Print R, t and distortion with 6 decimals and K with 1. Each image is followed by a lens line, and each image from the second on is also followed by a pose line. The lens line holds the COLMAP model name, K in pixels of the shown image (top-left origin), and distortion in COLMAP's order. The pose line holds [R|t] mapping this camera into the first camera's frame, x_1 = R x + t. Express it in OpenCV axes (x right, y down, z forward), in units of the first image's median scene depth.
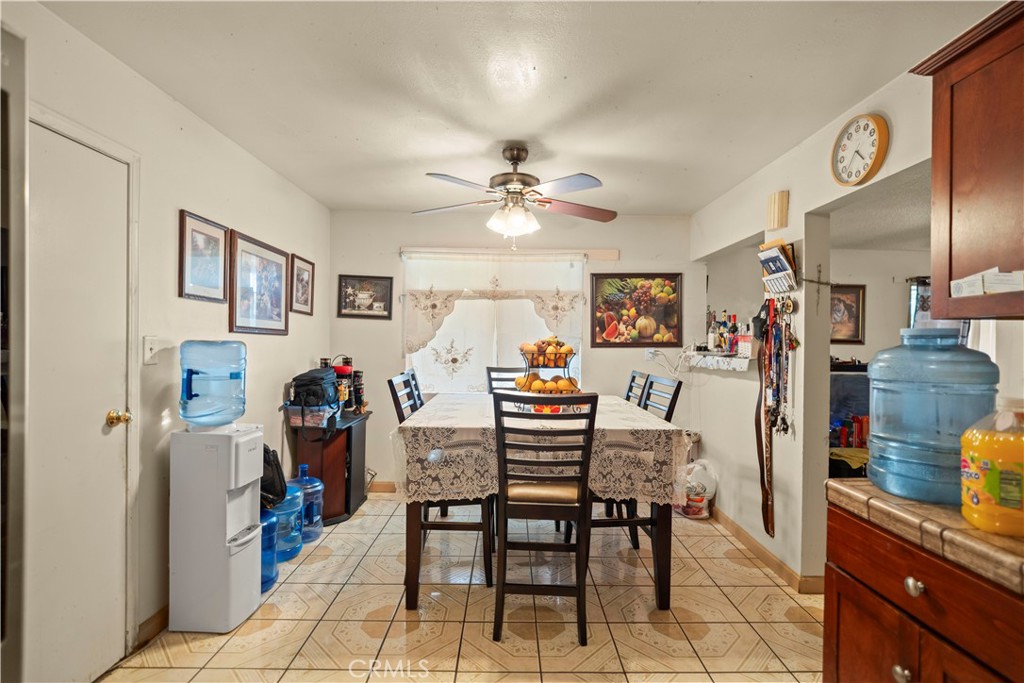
lens RADIAL K [[483.3, 0, 512.0], [0, 483.3, 341.5], [0, 0, 1]] dist [-0.000288, 0.000181]
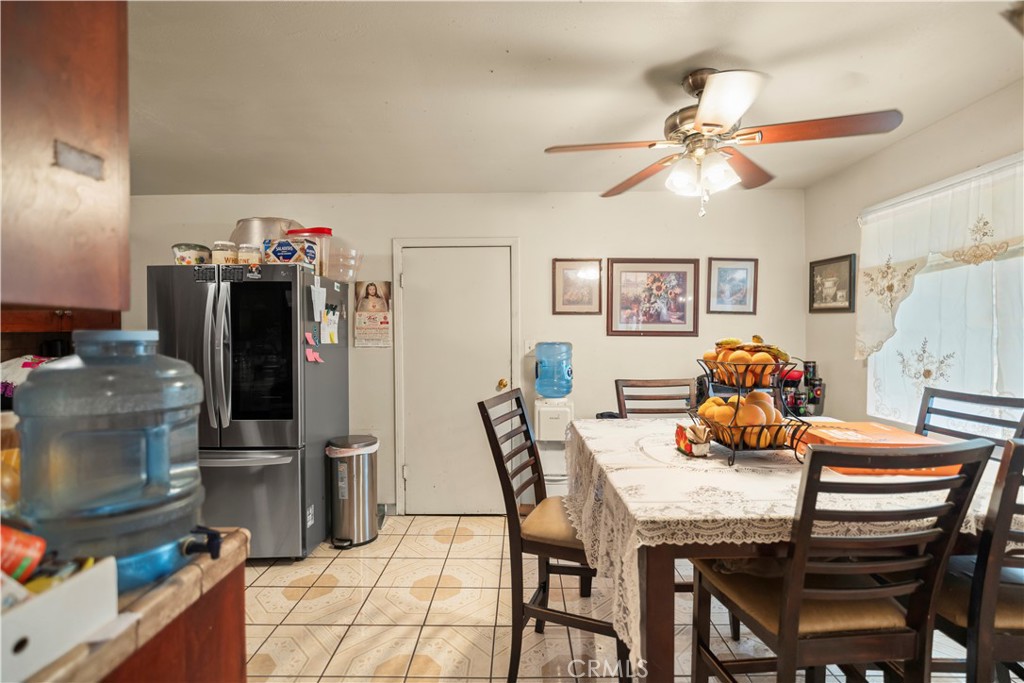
lens RADIAL K [[483.3, 0, 512.0], [0, 483.3, 341.5], [0, 0, 1]] dist [-0.000288, 0.000181]
pose [[-0.027188, 0.001735, -0.999629, 0.503077], [0.003774, 0.999992, 0.001633, -0.003675], [0.999623, -0.003728, -0.027194, 0.506898]]
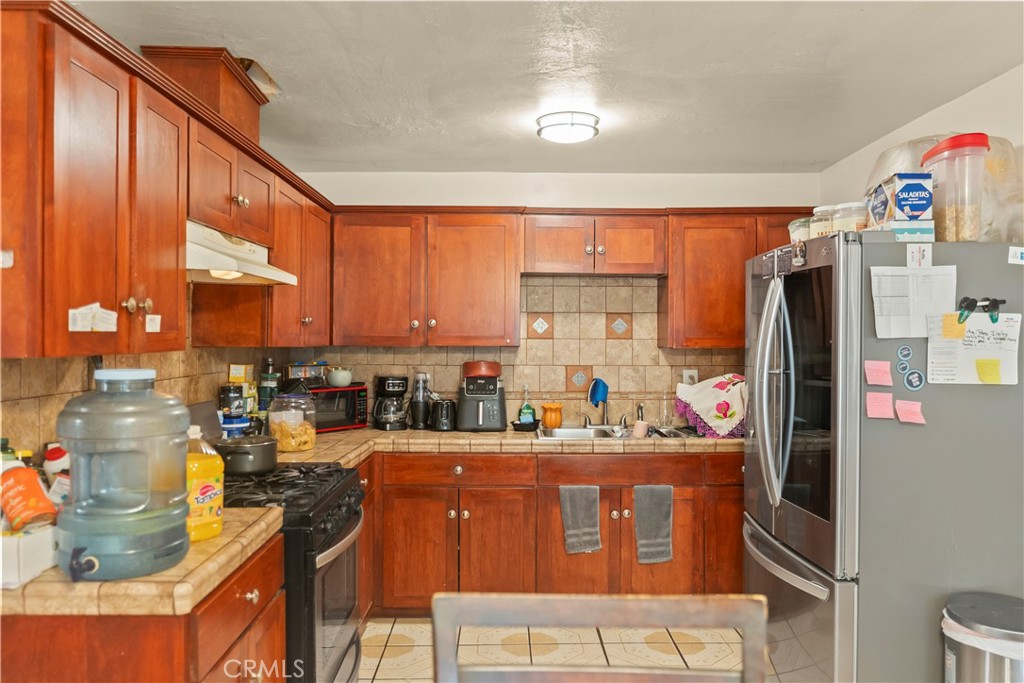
lens RADIAL K [[720.0, 0, 512.0], [0, 720.0, 341.5], [0, 0, 1]] dist [-0.002072, -0.001543]
pose [[-0.999888, -0.013875, 0.005684, 0.055802], [-0.013835, 0.999880, 0.006990, -0.031700], [-0.005780, 0.006911, -0.999959, 0.729533]]
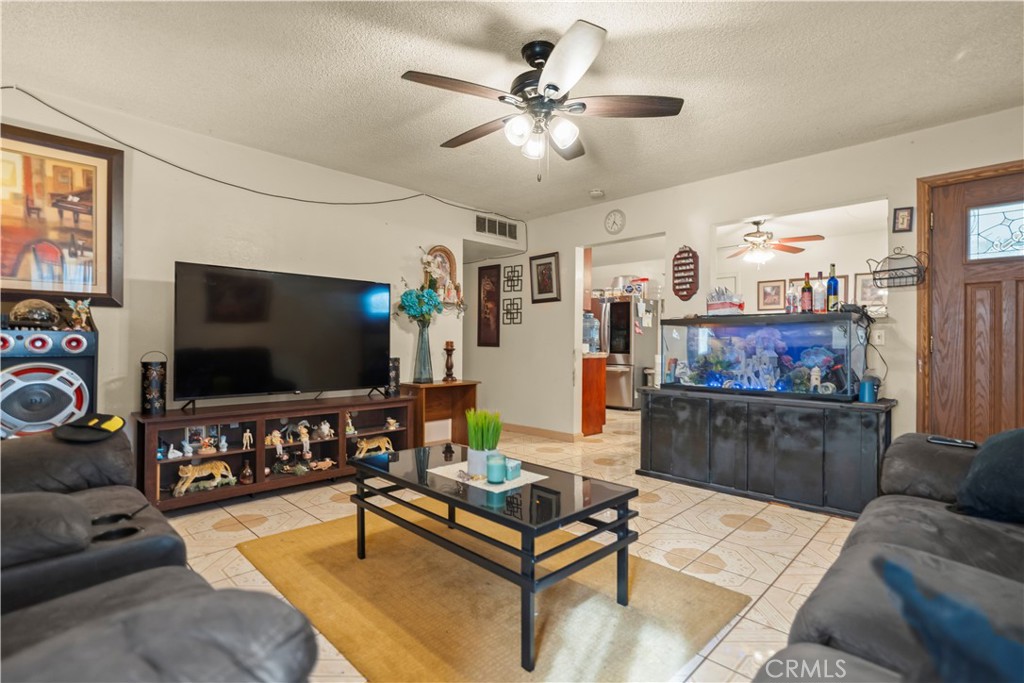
lens RADIAL K [[483.3, 0, 512.0], [0, 483.3, 341.5], [0, 0, 1]] dist [-0.000288, 0.000181]
pose [[-0.706877, -0.020953, -0.707026, 1.429993], [-0.014448, 0.999780, -0.015183, 0.095567], [0.707189, -0.000518, -0.707024, 1.152739]]
